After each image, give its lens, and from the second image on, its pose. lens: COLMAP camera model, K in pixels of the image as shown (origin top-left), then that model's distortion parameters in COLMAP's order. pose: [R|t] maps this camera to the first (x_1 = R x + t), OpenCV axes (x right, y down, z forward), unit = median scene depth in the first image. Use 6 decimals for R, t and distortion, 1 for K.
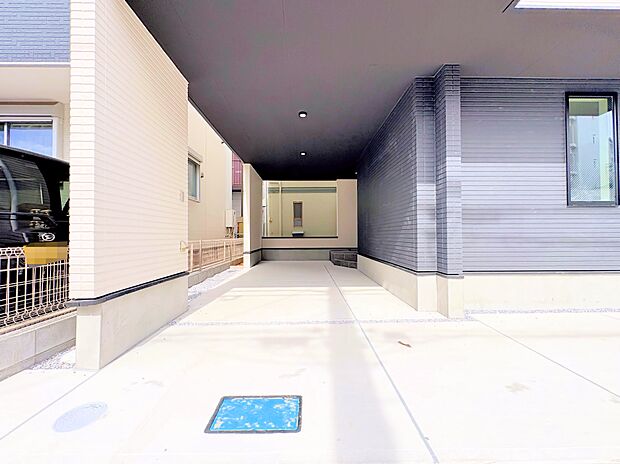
lens RADIAL K [[249.1, 0, 308.7], [0, 249.1, 233.7], [0, 0, 1]] dist [-0.000766, 0.000553]
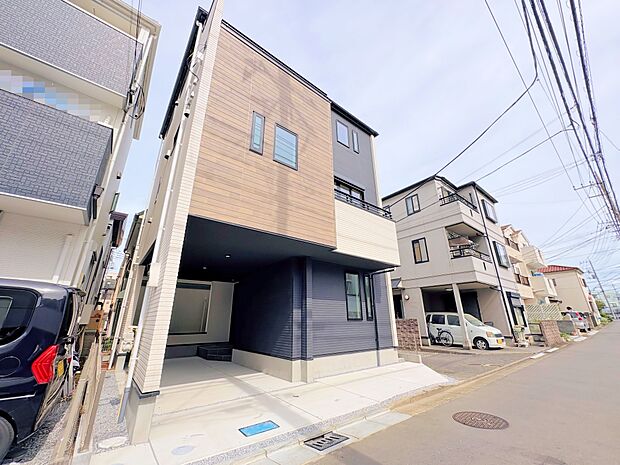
lens RADIAL K [[249.1, 0, 314.3], [0, 249.1, 233.6], [0, 0, 1]] dist [-0.000766, 0.000553]
pose [[0.783484, 0.203156, 0.587266, -0.720971], [-0.001308, 0.945587, -0.325367, -0.124927], [-0.621411, 0.254152, 0.741118, -0.724195]]
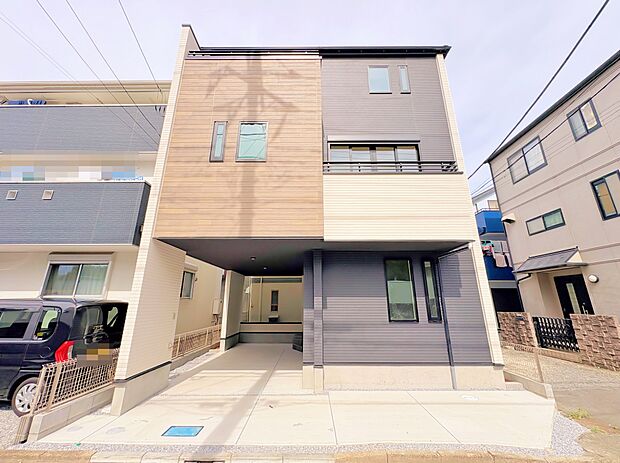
lens RADIAL K [[249.1, 0, 309.7], [0, 249.1, 234.0], [0, 0, 1]] dist [-0.000766, 0.000553]
pose [[0.999848, -0.000277, -0.017432, 0.515731], [-0.004296, 0.965141, -0.261695, -0.256425], [0.016897, 0.261730, 0.964993, -0.893935]]
